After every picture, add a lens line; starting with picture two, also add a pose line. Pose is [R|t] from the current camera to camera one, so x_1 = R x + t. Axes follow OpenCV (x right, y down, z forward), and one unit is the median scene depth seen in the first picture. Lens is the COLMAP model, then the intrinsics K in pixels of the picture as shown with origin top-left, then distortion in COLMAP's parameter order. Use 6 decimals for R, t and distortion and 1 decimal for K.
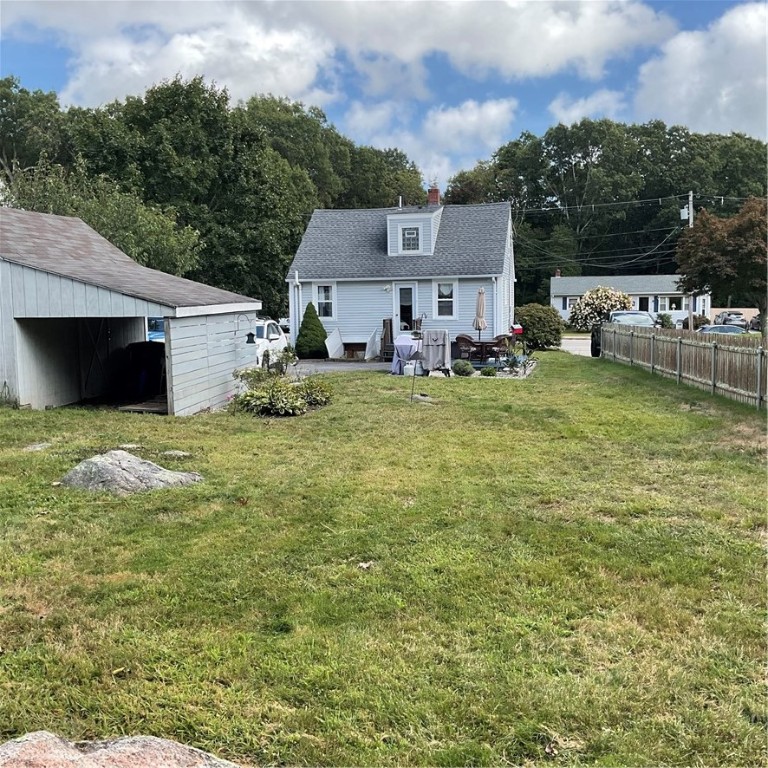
lens RADIAL K [[841.1, 0, 384.0], [0, 841.1, 384.0], [0, 0, 1]] dist [0.003555, -0.003795]
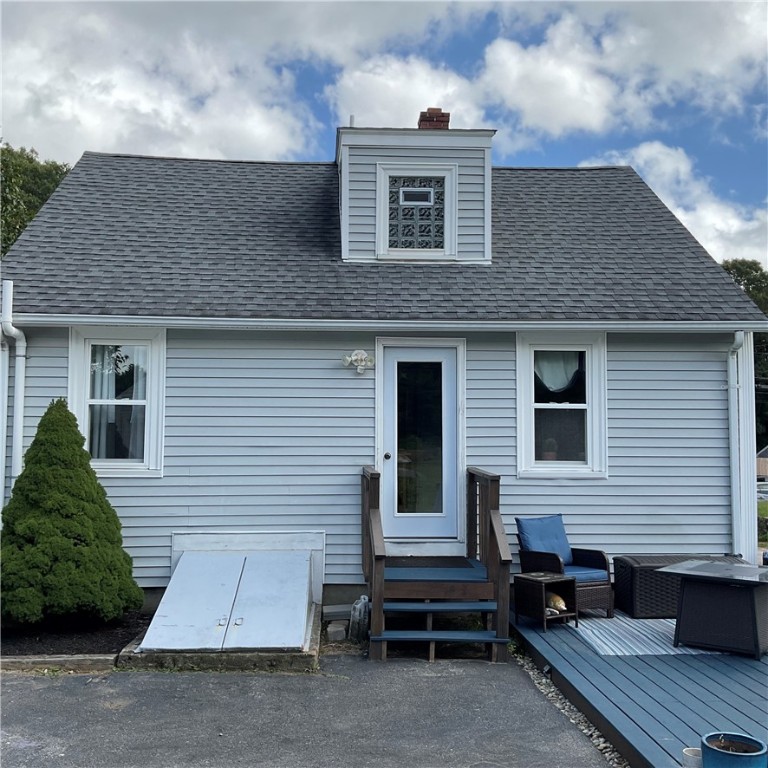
lens RADIAL K [[841.1, 0, 384.0], [0, 841.1, 384.0], [0, 0, 1]] dist [0.003555, -0.003795]
pose [[0.958660, 0.039291, 0.281828, -0.065310], [0.012392, 0.983716, -0.179300, -0.055711], [-0.284284, 0.175380, 0.942563, 0.731970]]
